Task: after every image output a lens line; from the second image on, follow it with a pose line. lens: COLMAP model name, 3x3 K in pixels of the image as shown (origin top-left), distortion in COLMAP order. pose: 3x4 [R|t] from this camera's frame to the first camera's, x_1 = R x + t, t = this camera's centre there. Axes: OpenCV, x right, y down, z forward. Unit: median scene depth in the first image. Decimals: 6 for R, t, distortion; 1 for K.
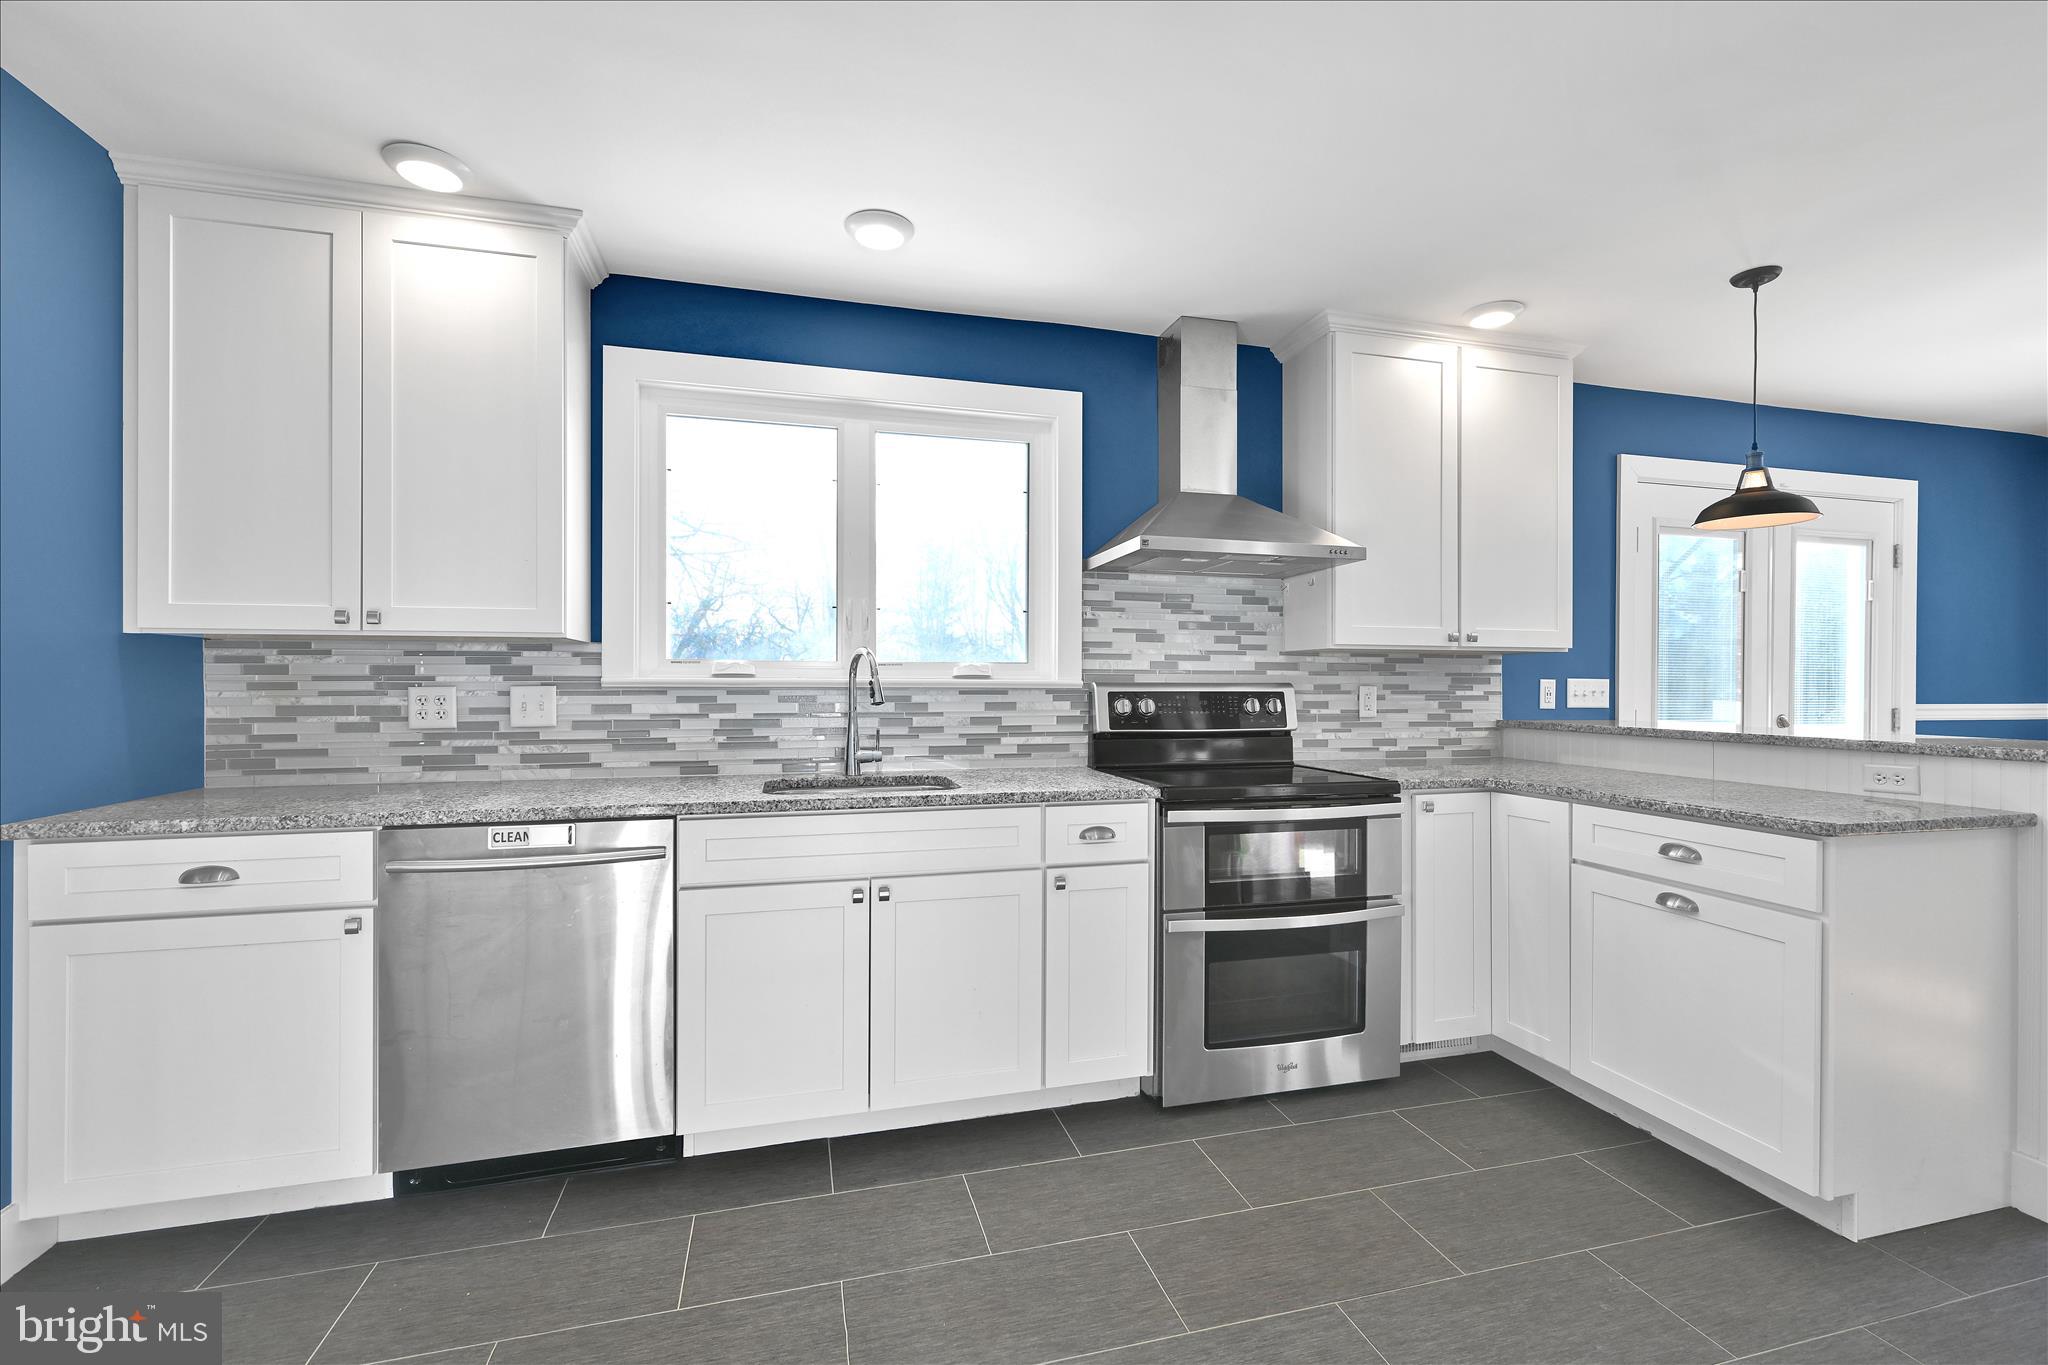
lens RADIAL K [[803.8, 0, 1015.4], [0, 803.8, 689.4], [0, 0, 1]] dist [-0.000074, 0.000003]
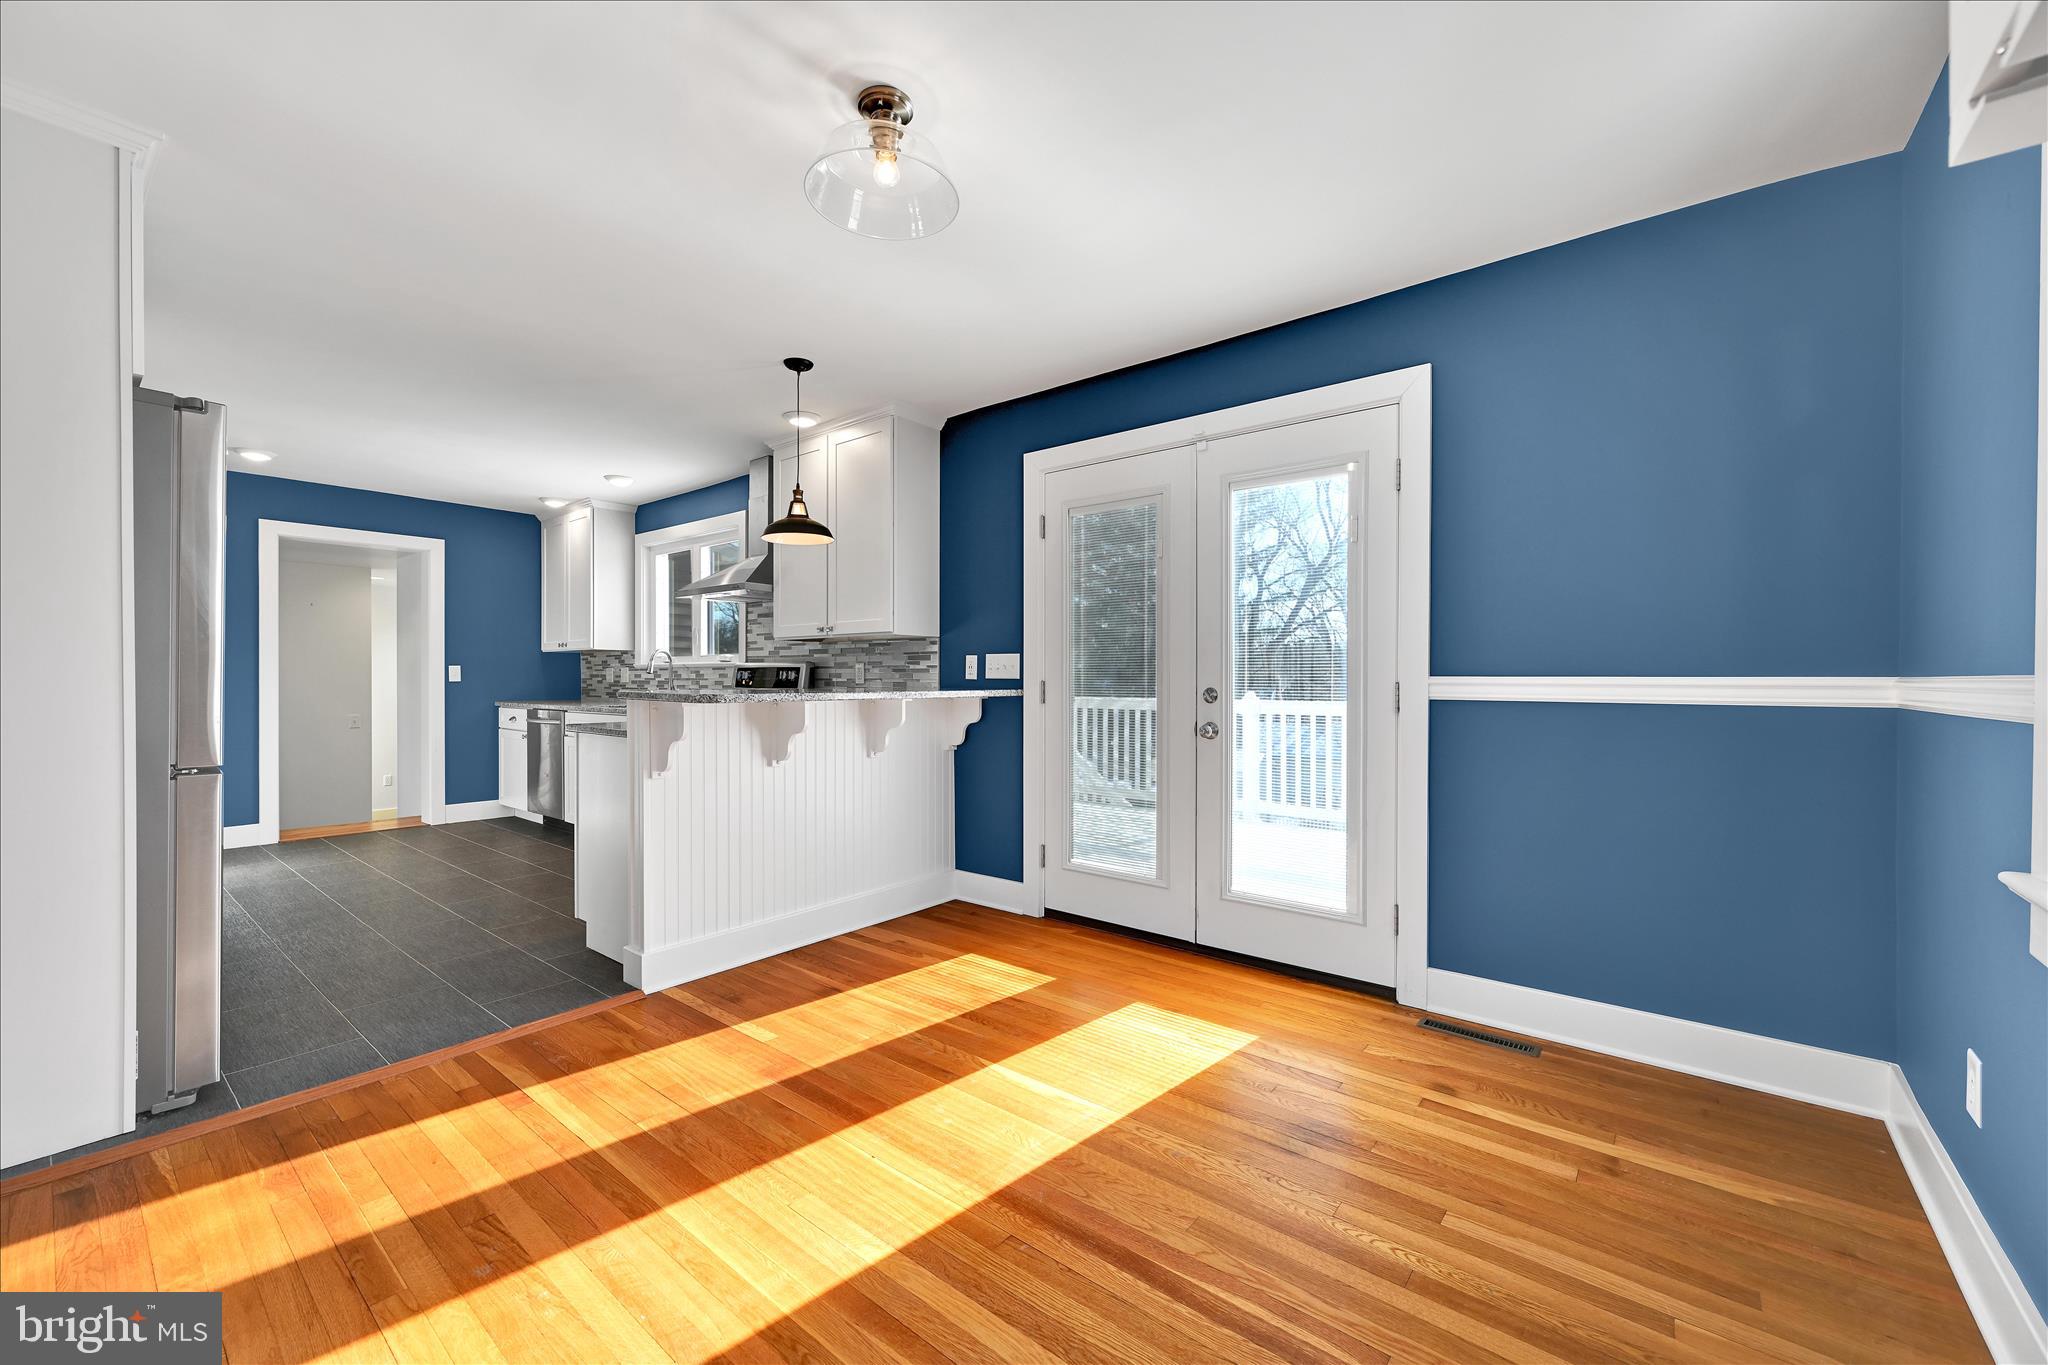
lens RADIAL K [[803.8, 0, 1025.1], [0, 803.8, 678.0], [0, 0, 1]] dist [-0.000074, 0.000003]
pose [[0.603397, -0.001647, -0.797439, 1.787421], [-0.003776, 0.999981, -0.004922, 0.029556], [0.797432, 0.005981, 0.603379, 0.346071]]
